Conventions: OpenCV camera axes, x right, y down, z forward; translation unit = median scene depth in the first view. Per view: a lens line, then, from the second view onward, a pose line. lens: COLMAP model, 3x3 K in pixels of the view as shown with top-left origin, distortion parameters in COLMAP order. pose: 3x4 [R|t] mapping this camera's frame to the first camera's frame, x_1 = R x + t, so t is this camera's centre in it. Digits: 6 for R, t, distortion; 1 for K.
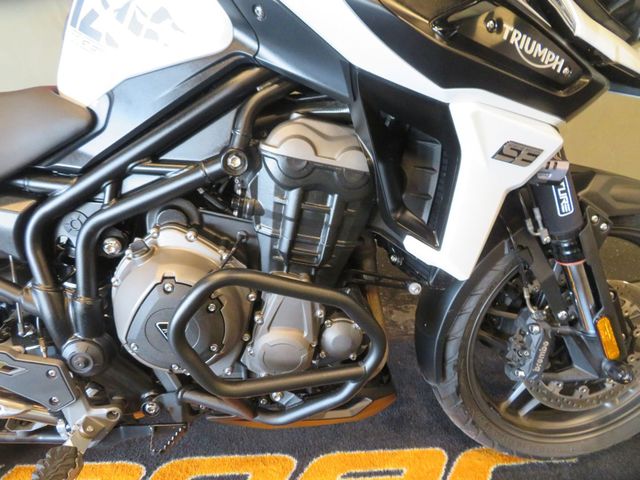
lens RADIAL K [[458.4, 0, 316.6], [0, 458.4, 238.2], [0, 0, 1]] dist [-0.001949, 0.001150]
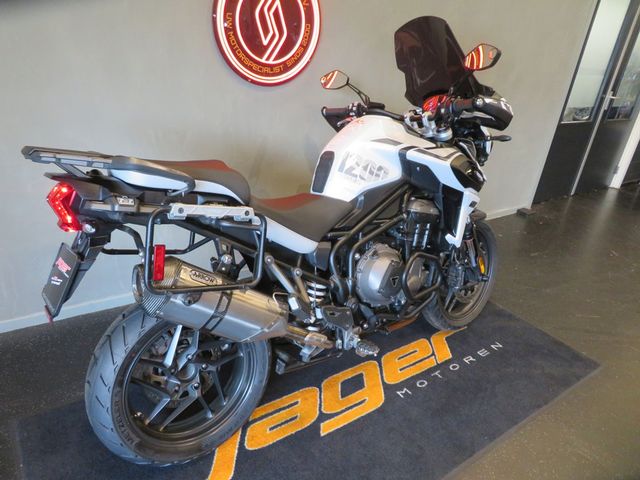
lens RADIAL K [[458.4, 0, 316.6], [0, 458.4, 238.2], [0, 0, 1]] dist [-0.001949, 0.001150]
pose [[0.830980, -0.136299, 0.539347, -1.947181], [0.190030, 0.980749, -0.044935, -0.007617], [-0.522840, 0.139833, 0.840884, -0.973835]]
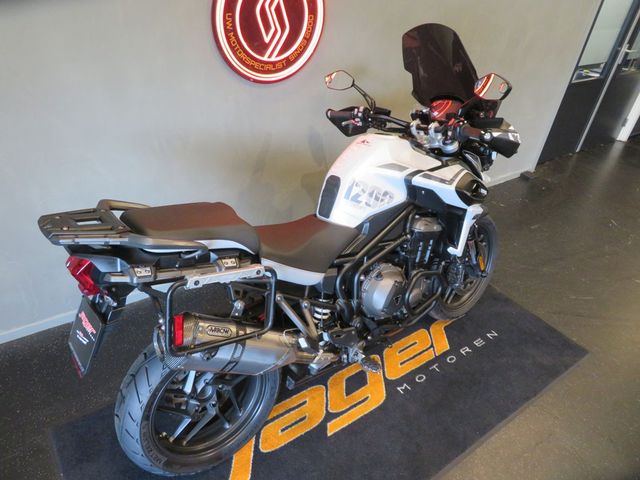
lens RADIAL K [[458.4, 0, 316.6], [0, 458.4, 238.2], [0, 0, 1]] dist [-0.001949, 0.001150]
pose [[0.830077, -0.226961, 0.509372, -1.917280], [0.197180, 0.973879, 0.112605, -0.536270], [-0.521624, 0.006967, 0.853147, -1.058580]]
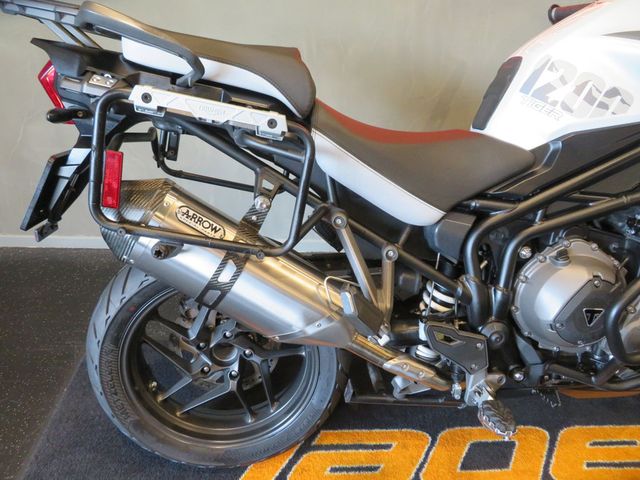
lens RADIAL K [[458.4, 0, 316.6], [0, 458.4, 238.2], [0, 0, 1]] dist [-0.001949, 0.001150]
pose [[0.998316, 0.041831, 0.040193, -1.120515], [-0.040786, 0.998817, -0.026463, 0.037300], [-0.041253, 0.024779, 0.998841, -0.329125]]
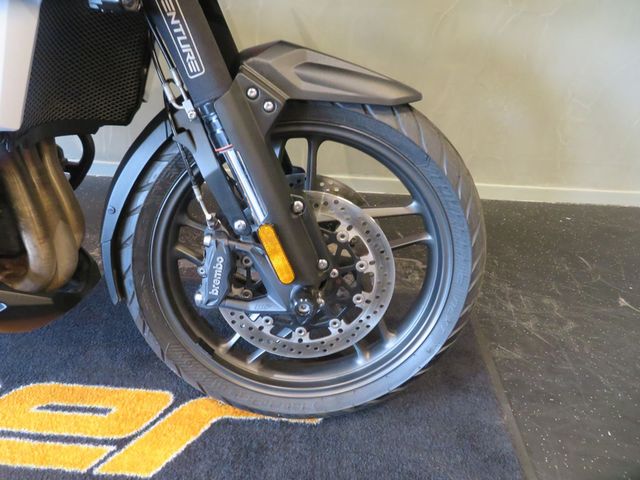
lens RADIAL K [[458.4, 0, 316.6], [0, 458.4, 238.2], [0, 0, 1]] dist [-0.001949, 0.001150]
pose [[0.994198, 0.097363, -0.045734, 0.863095], [-0.096031, 0.994911, 0.030484, 0.186856], [0.048470, -0.025915, 0.998488, 0.256715]]
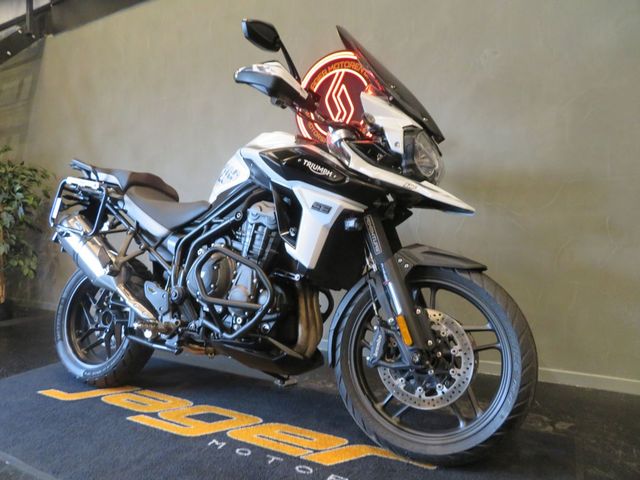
lens RADIAL K [[462.1, 0, 322.2], [0, 462.1, 238.4], [0, 0, 1]] dist [0.000087, 0.001590]
pose [[0.852843, 0.020822, -0.521752, 1.467009], [-0.277106, 0.864942, -0.418434, 0.840647], [0.442572, 0.501439, 0.743430, -0.648282]]
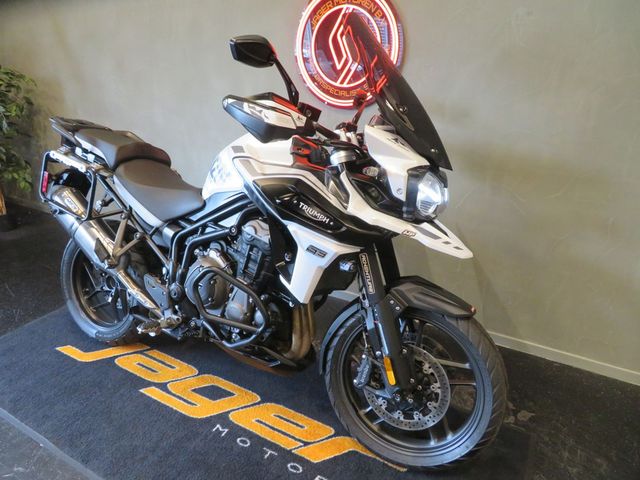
lens RADIAL K [[462.1, 0, 322.2], [0, 462.1, 238.4], [0, 0, 1]] dist [0.000087, 0.001590]
pose [[0.847148, 0.225682, -0.481049, 1.368108], [-0.309539, 0.945448, -0.101559, -0.009014], [0.431886, 0.234939, 0.870791, -0.960996]]
